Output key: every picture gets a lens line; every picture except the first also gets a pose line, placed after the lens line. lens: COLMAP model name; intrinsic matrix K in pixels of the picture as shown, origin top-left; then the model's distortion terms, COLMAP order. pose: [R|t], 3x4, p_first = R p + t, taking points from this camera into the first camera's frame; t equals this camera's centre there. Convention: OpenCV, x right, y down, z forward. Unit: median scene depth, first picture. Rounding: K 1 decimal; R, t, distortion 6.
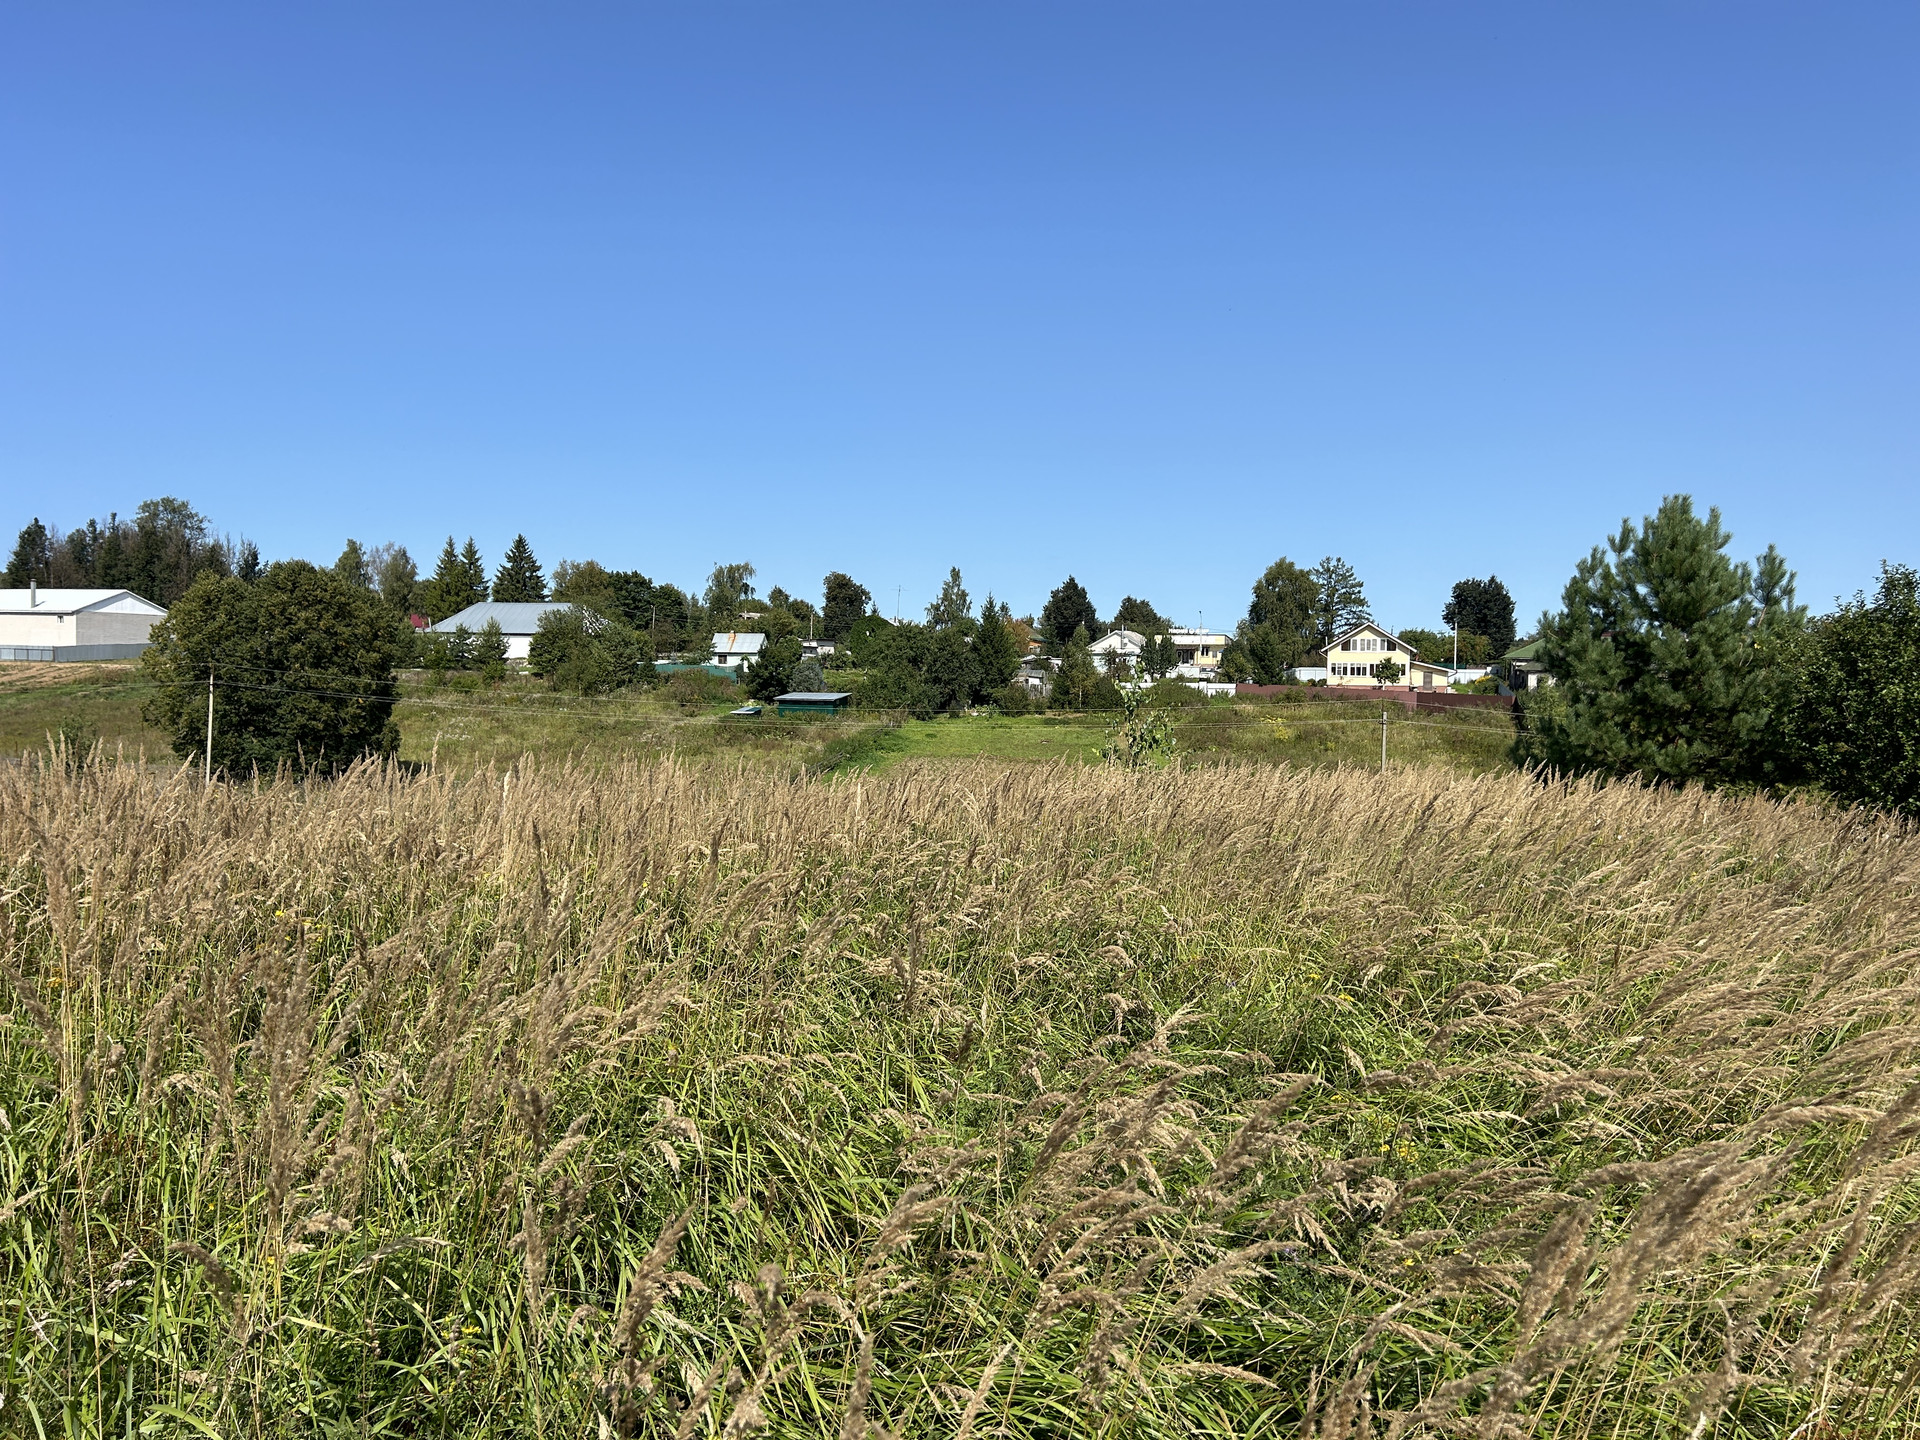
lens RADIAL K [[1434.9, 0, 976.4], [0, 1434.9, 708.9], [0, 0, 1]] dist [0.076753, -0.089837]
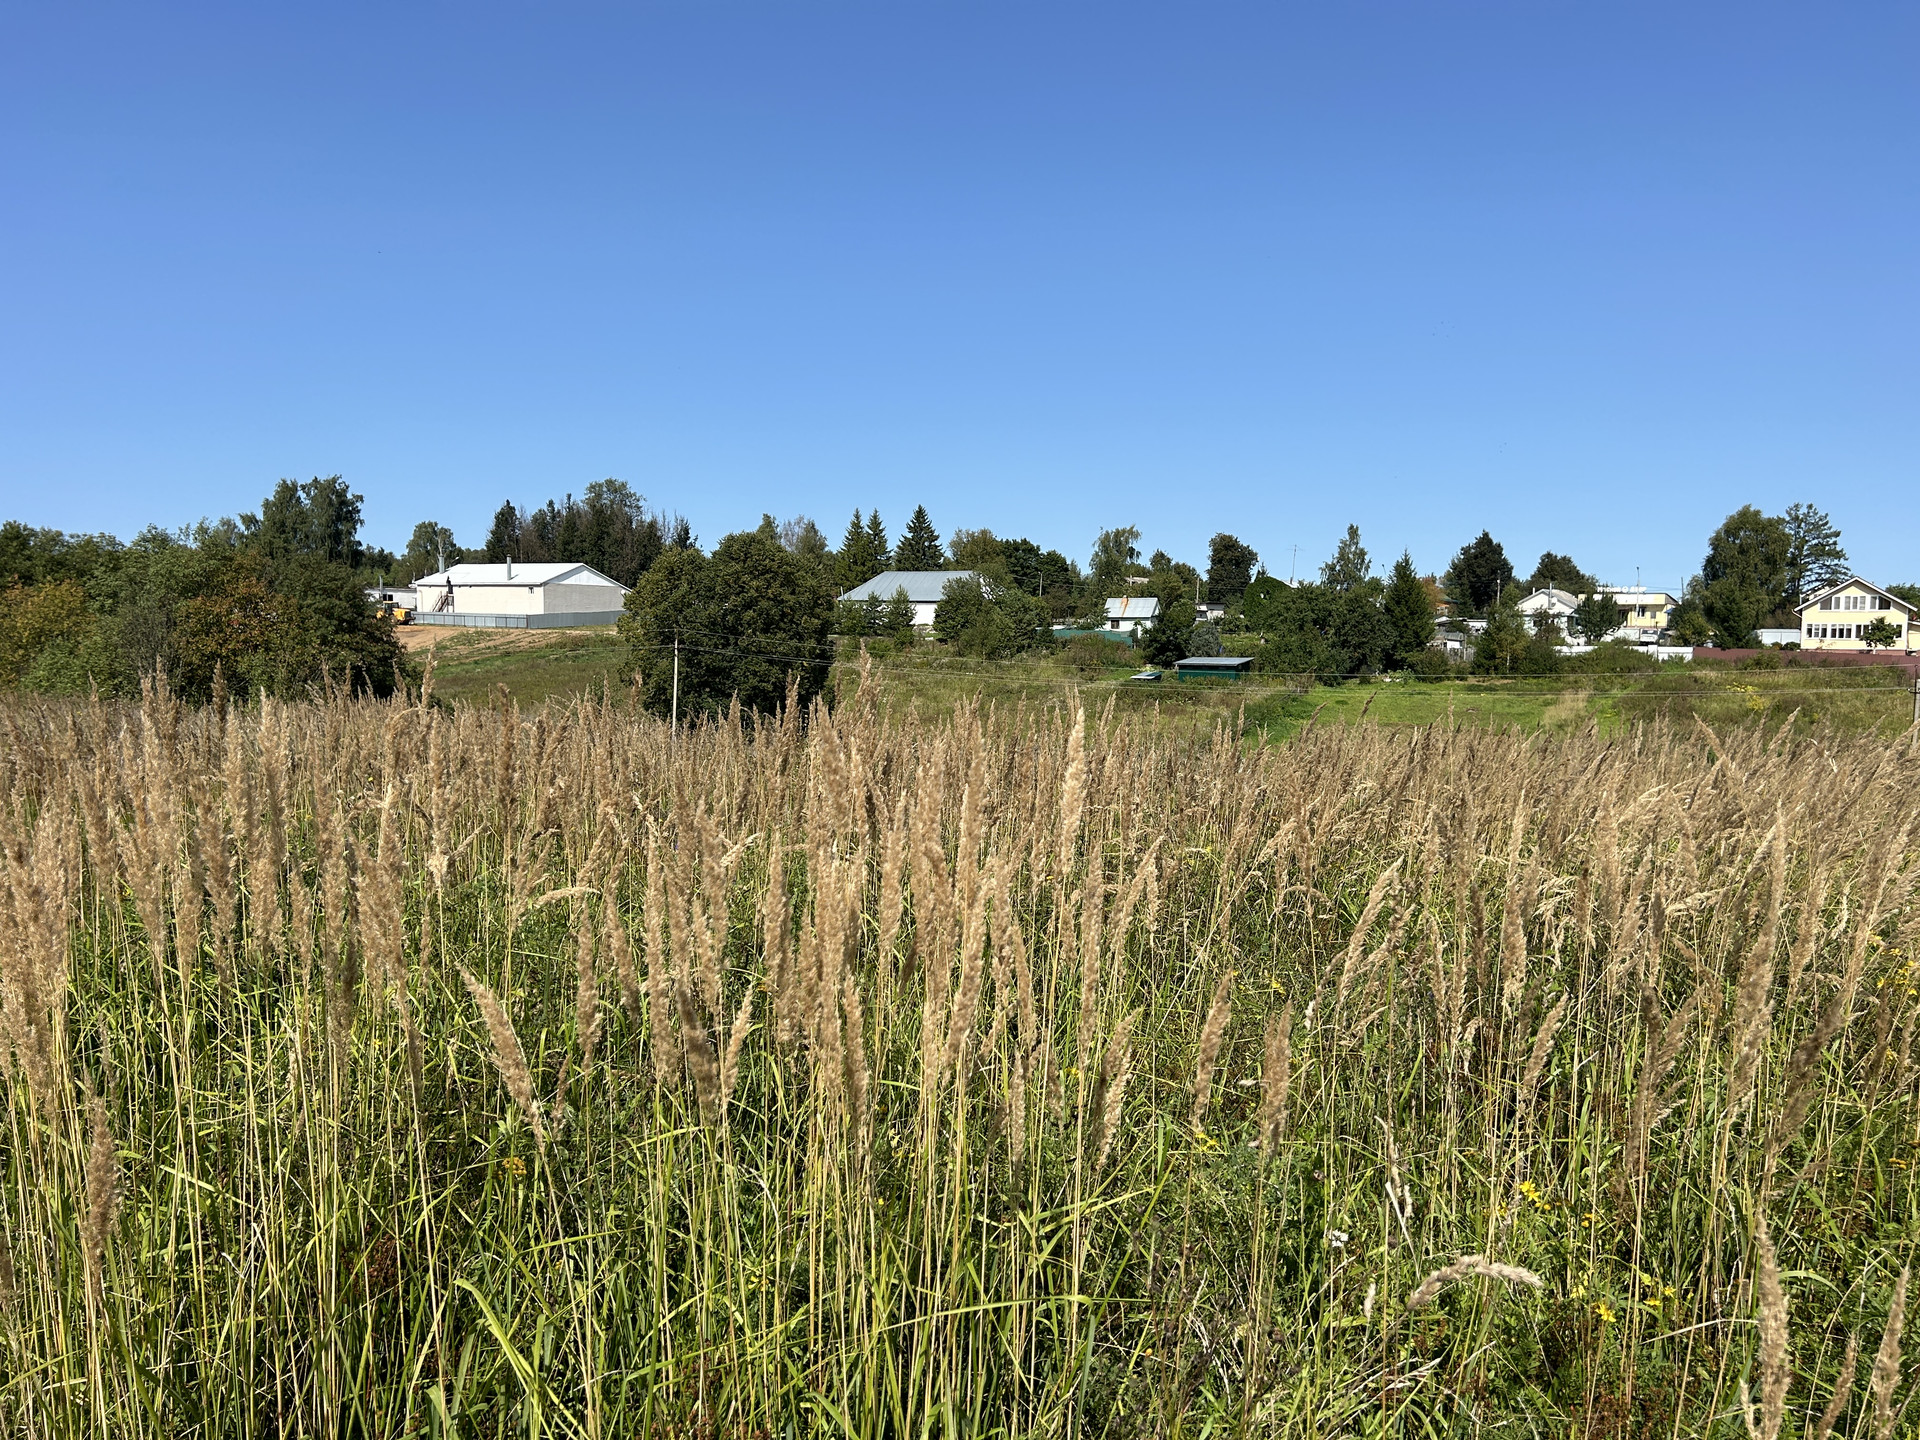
lens RADIAL K [[1434.9, 0, 968.5], [0, 1434.9, 745.2], [0, 0, 1]] dist [0.076753, -0.089837]
pose [[0.967518, 0.016979, -0.252233, -0.023925], [-0.004582, 0.998756, 0.049653, 0.000420], [0.252762, -0.046885, 0.966392, 0.006824]]
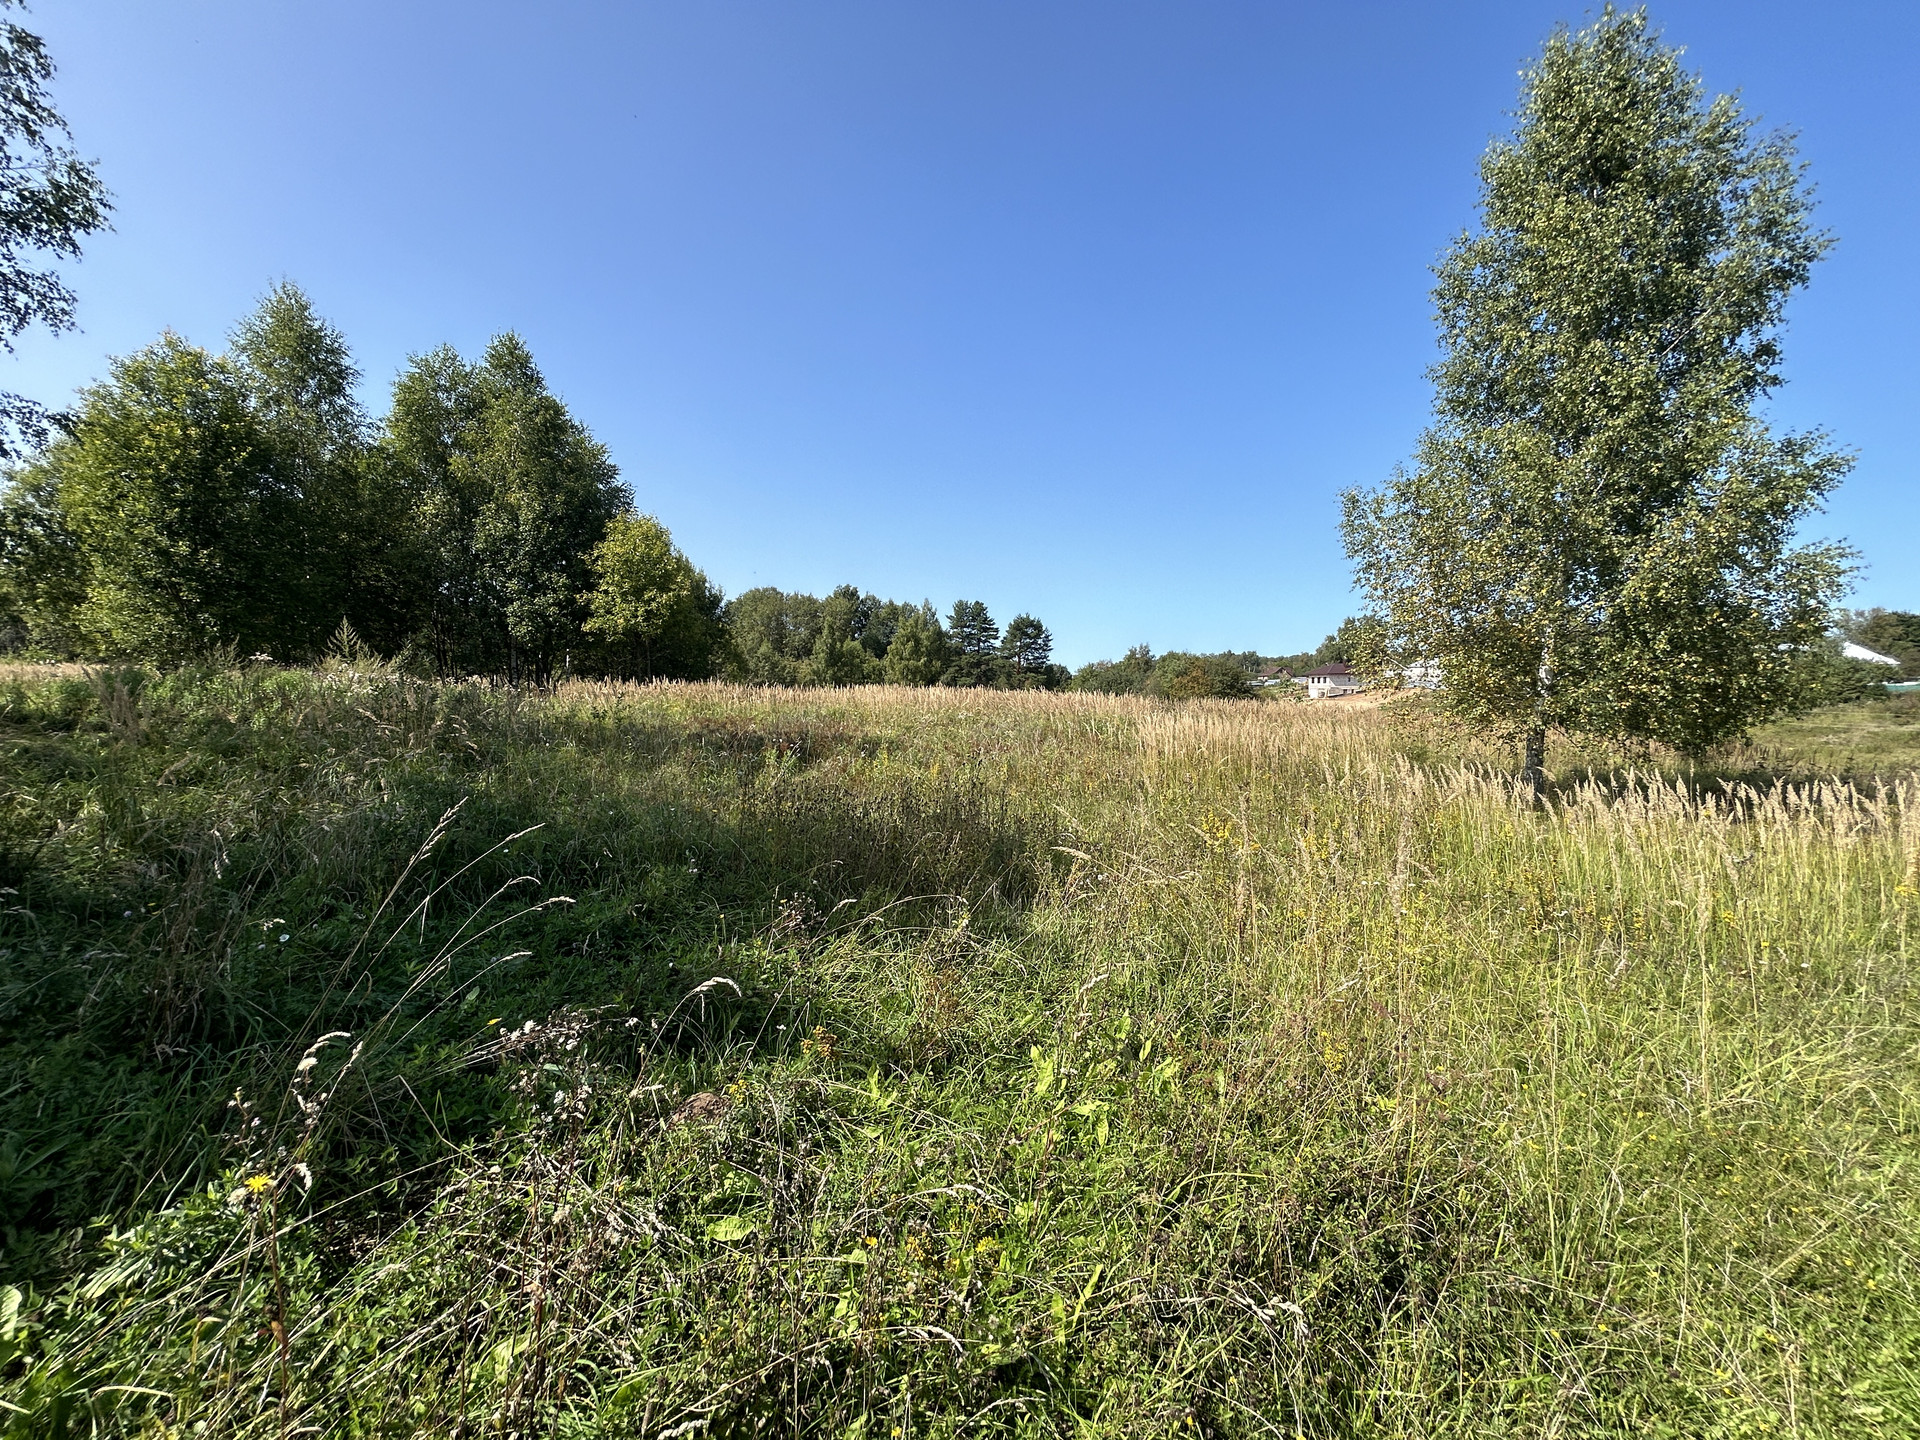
lens RADIAL K [[769.3, 0, 951.5], [0, 769.3, 726.8], [0, 0, 1]] dist [-0.004046, 0.001362]
pose [[0.345351, 0.033339, -0.937881, 0.128278], [-0.021831, 0.999384, 0.027487, 0.005177], [0.938220, 0.010982, 0.345866, -0.027764]]
